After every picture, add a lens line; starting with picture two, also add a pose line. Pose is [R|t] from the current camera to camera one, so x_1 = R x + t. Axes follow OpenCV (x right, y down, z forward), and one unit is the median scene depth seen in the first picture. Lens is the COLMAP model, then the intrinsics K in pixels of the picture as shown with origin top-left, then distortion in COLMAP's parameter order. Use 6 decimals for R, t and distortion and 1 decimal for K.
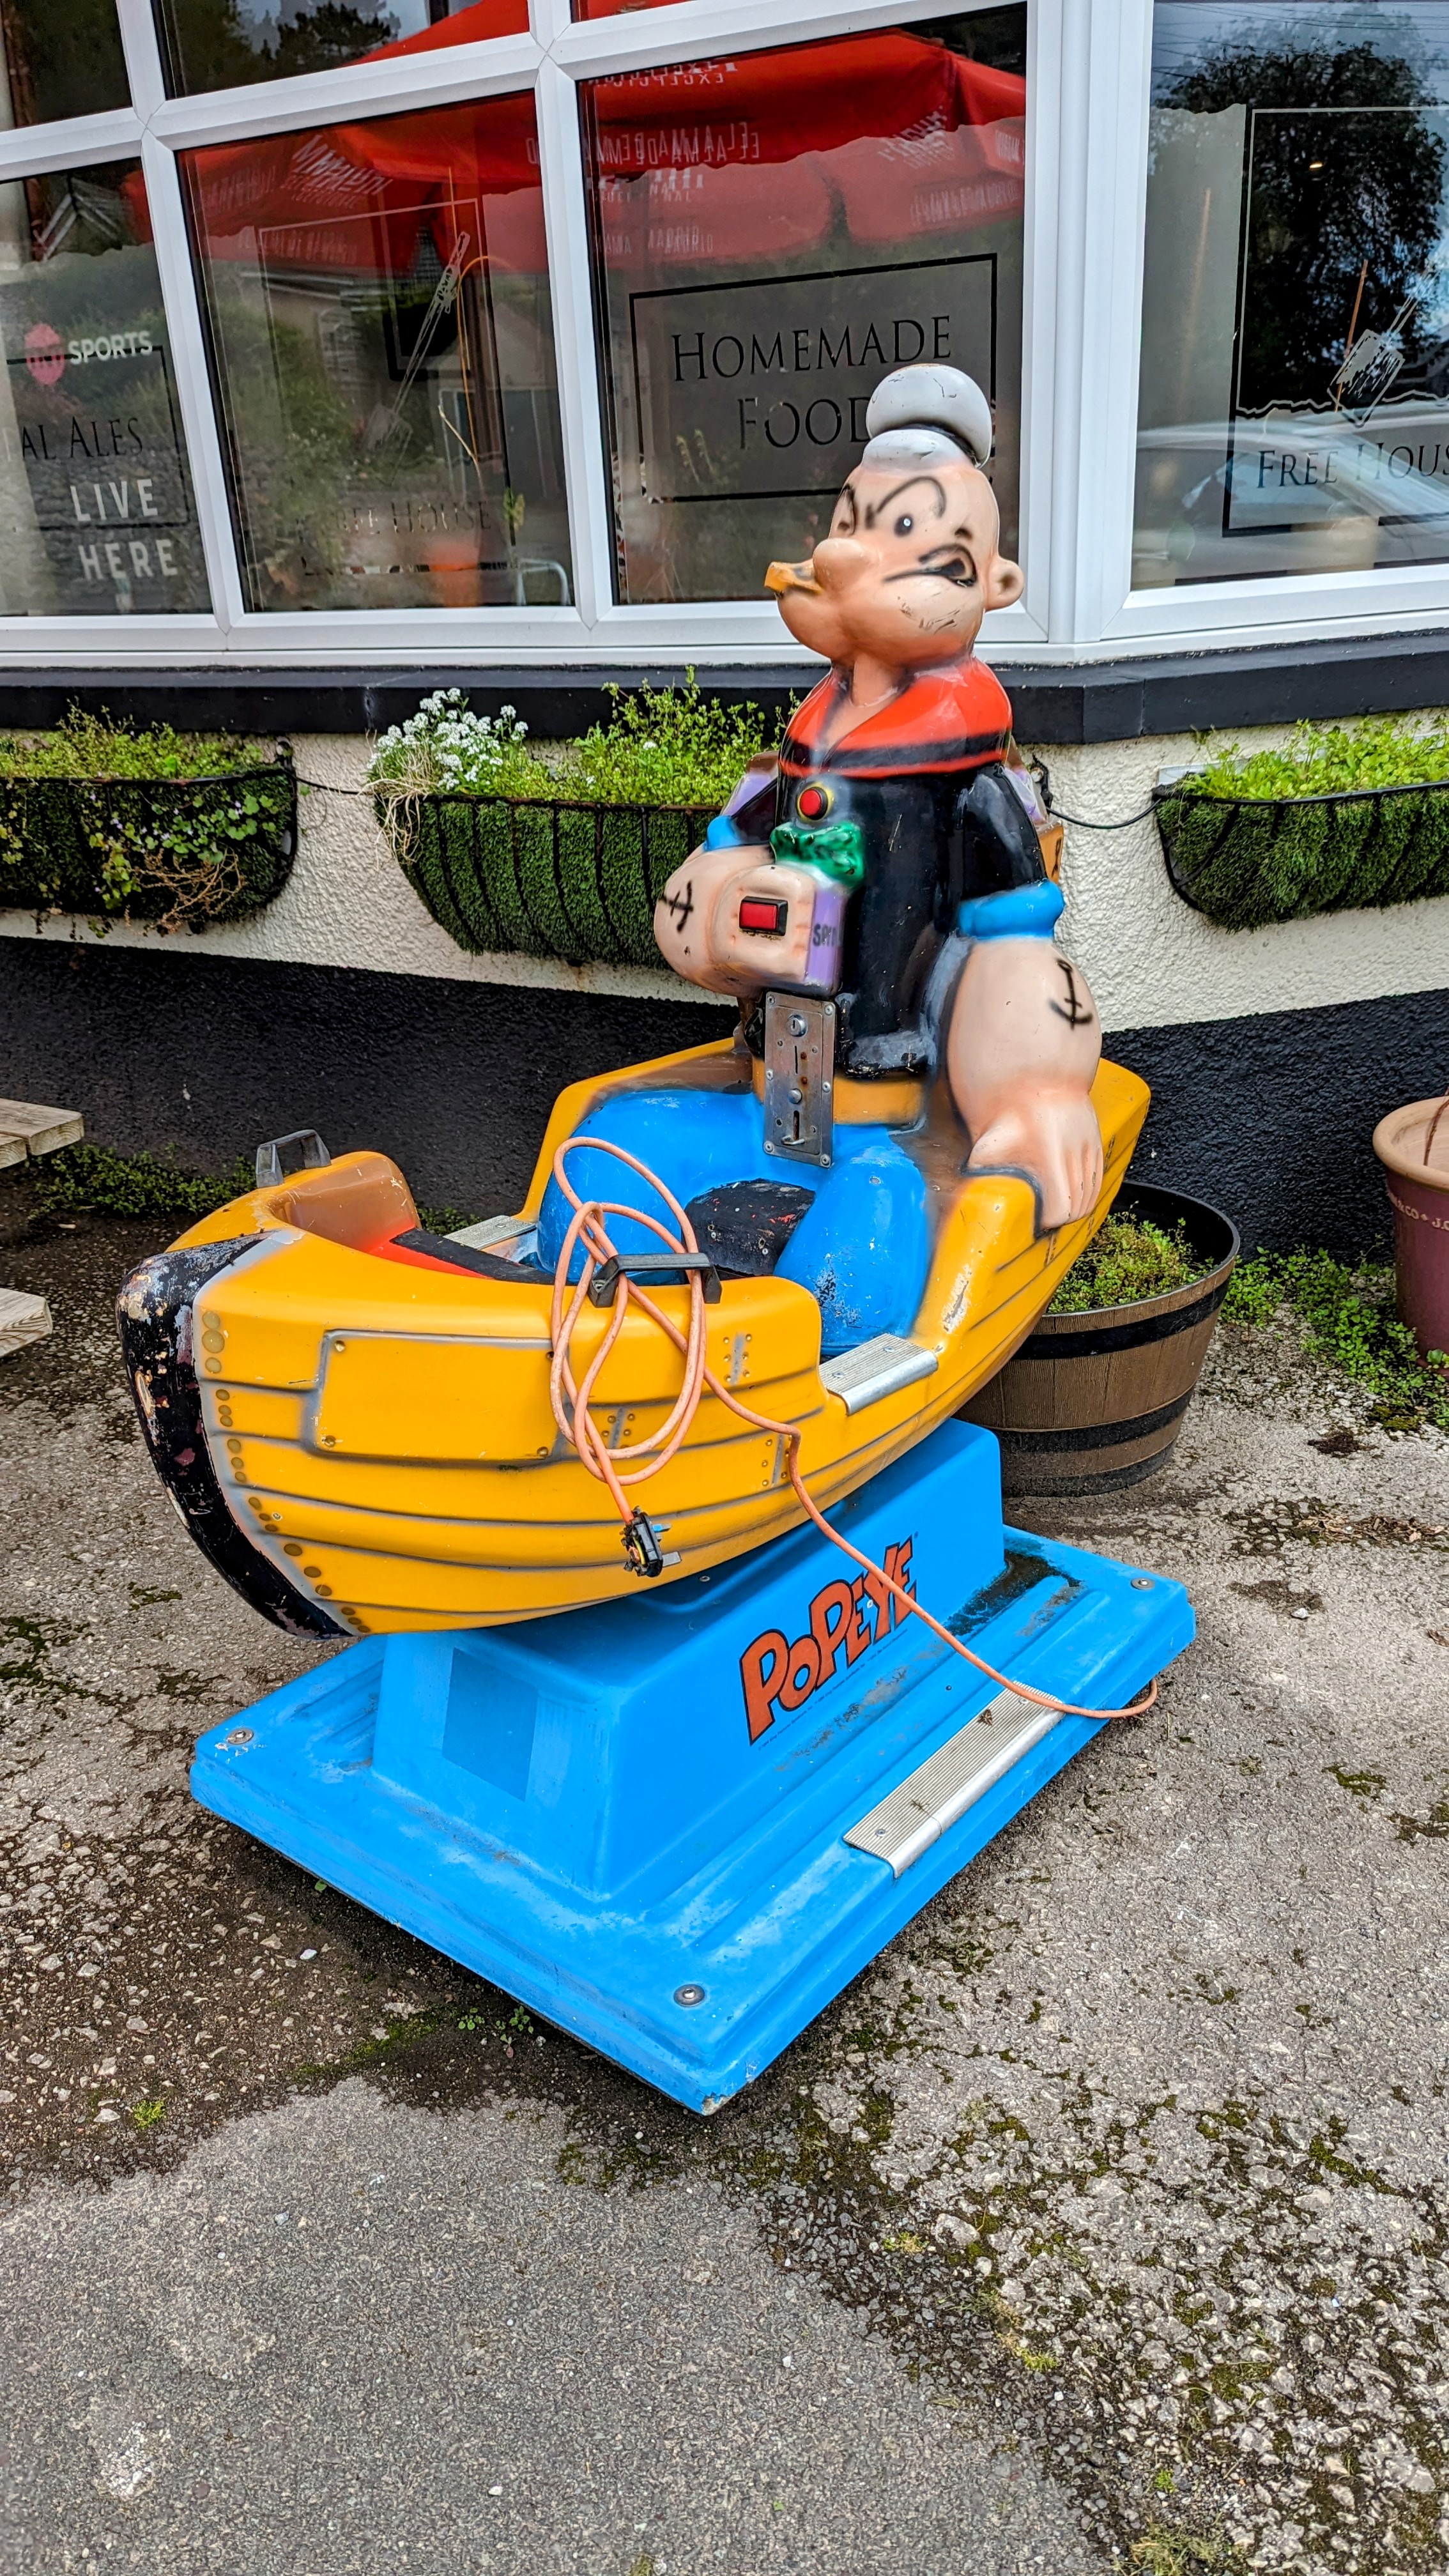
lens RADIAL K [[1779.5, 0, 724.5], [0, 1779.5, 1288.0], [0, 0, 1]] dist [0.003538, 0.001023]
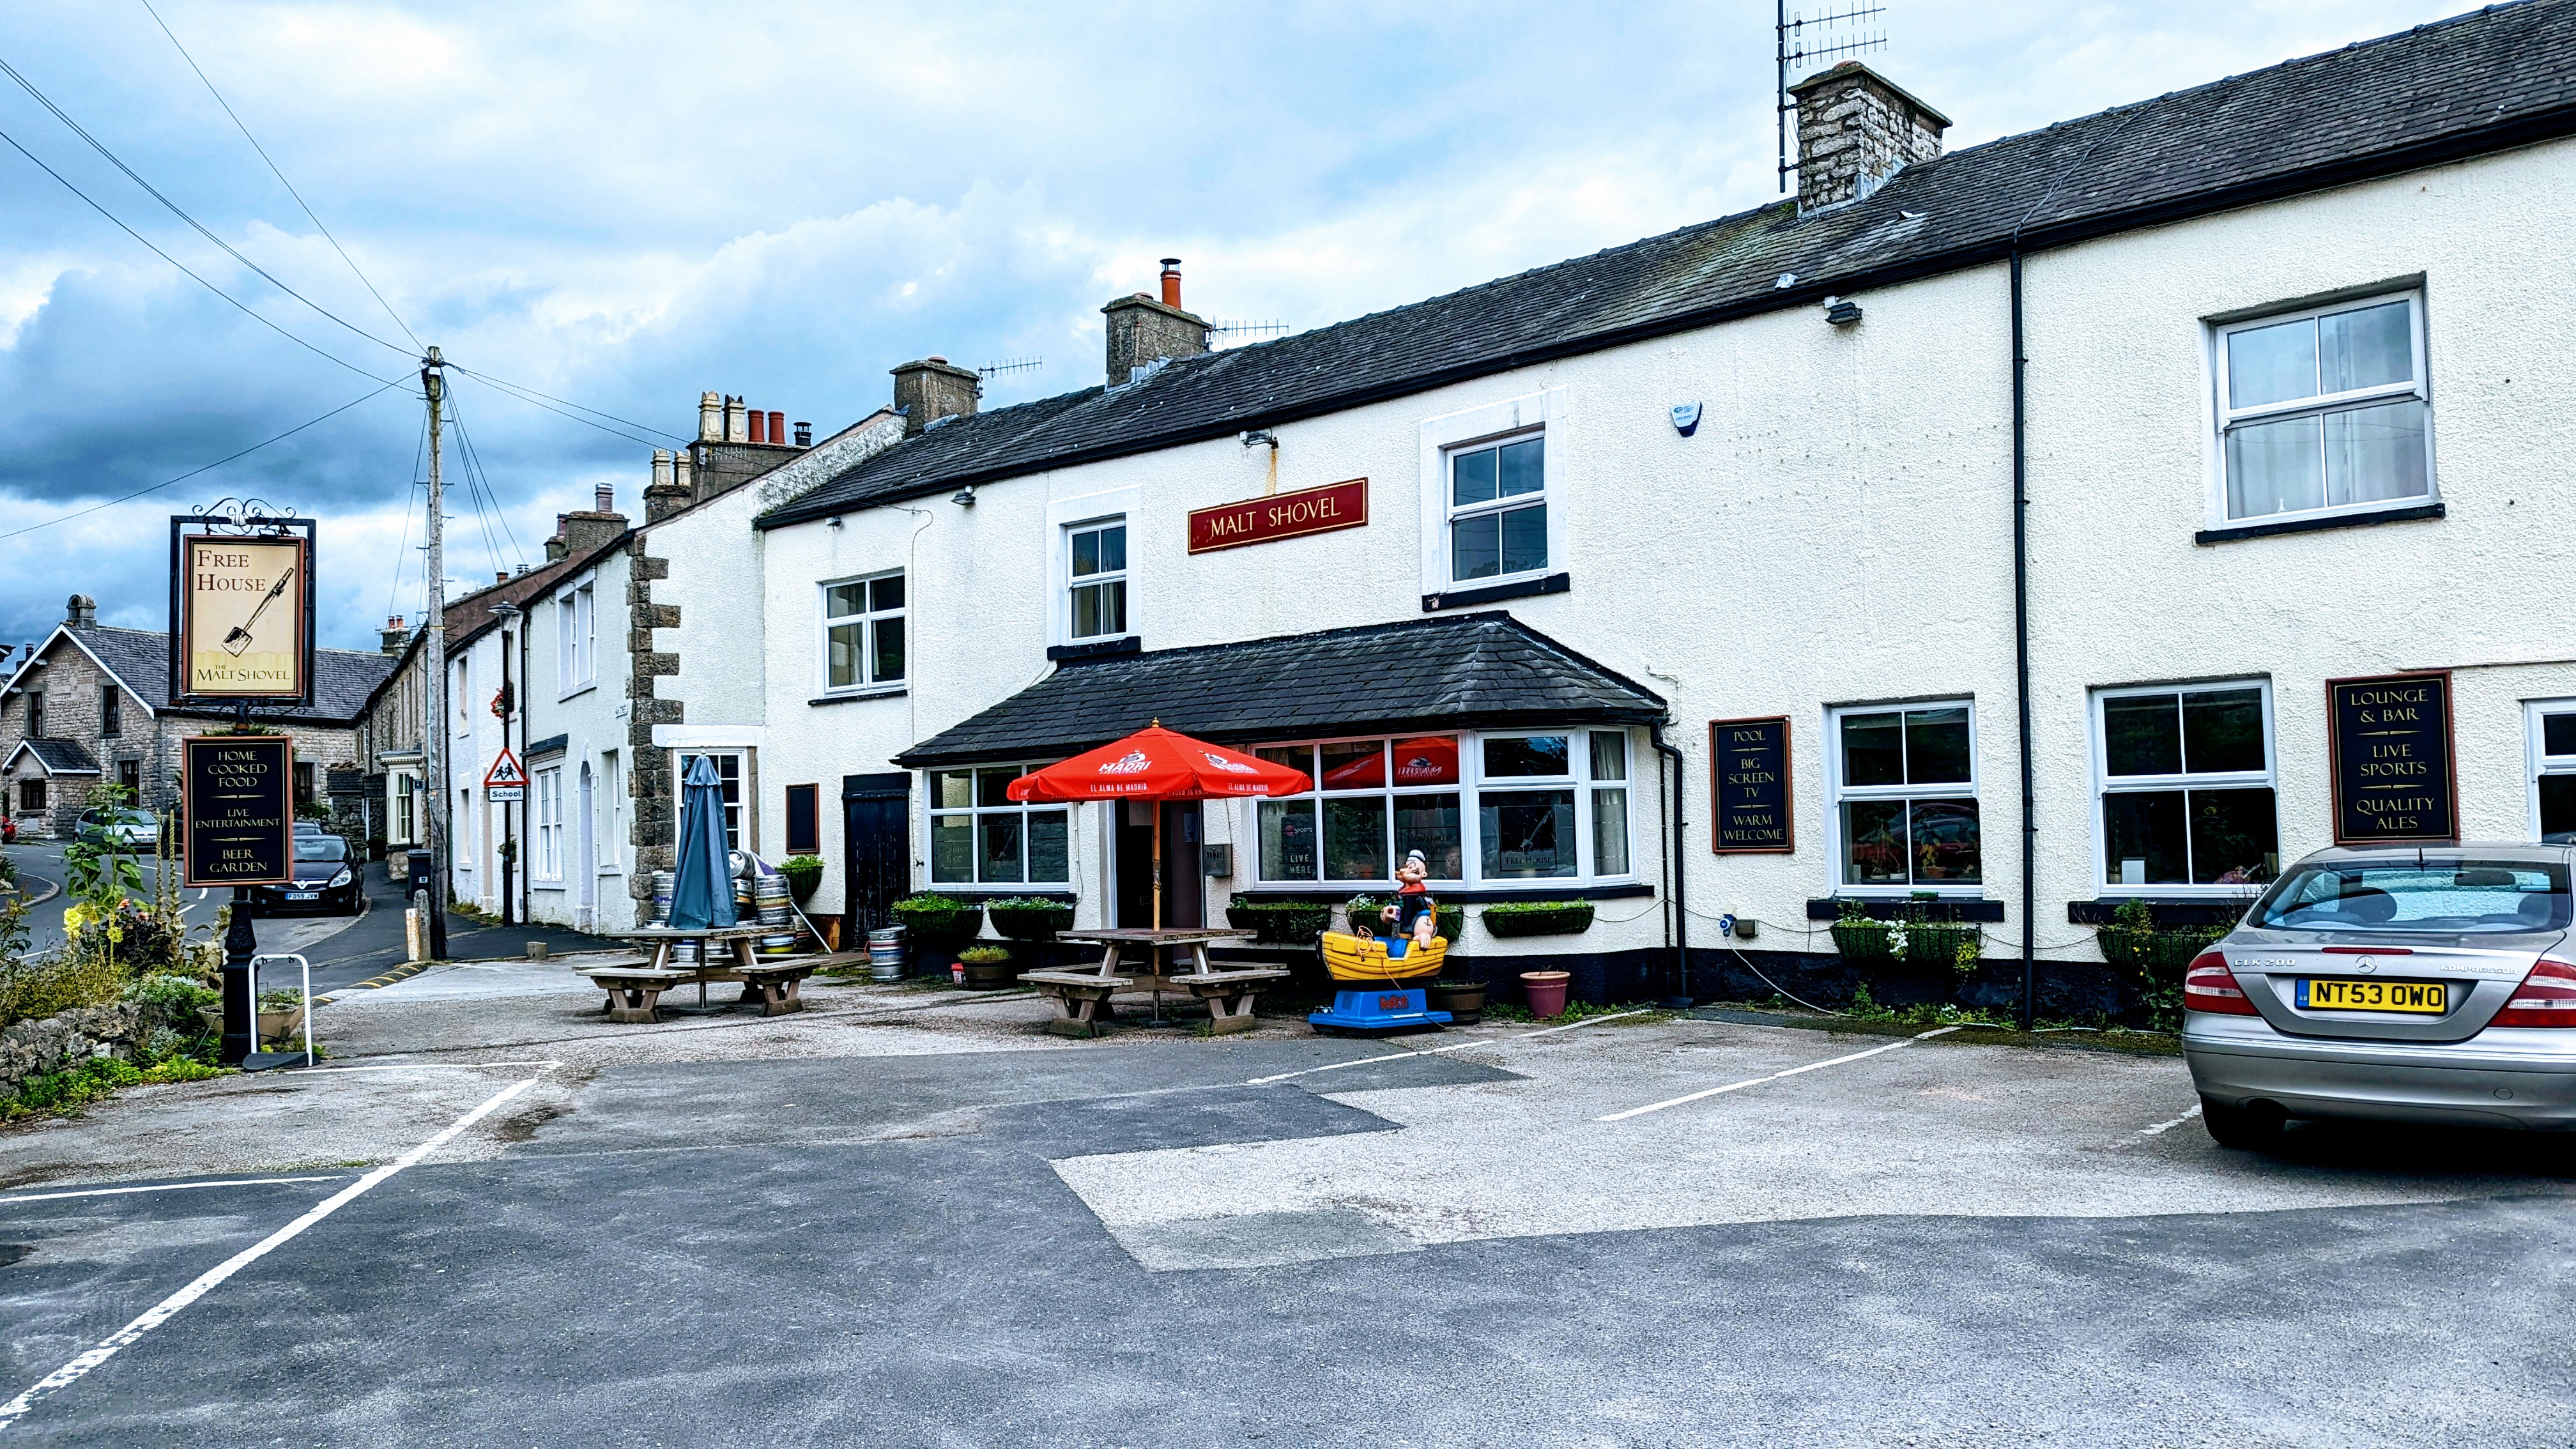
lens RADIAL K [[1779.5, 0, 1288.0], [0, 1779.5, 724.5], [0, 0, 1]] dist [0.003538, 0.001023]
pose [[0.975847, 0.008667, -0.218284, 0.776038], [-0.105725, 0.893136, -0.437185, 1.542120], [0.191168, 0.449704, 0.872480, -3.864915]]
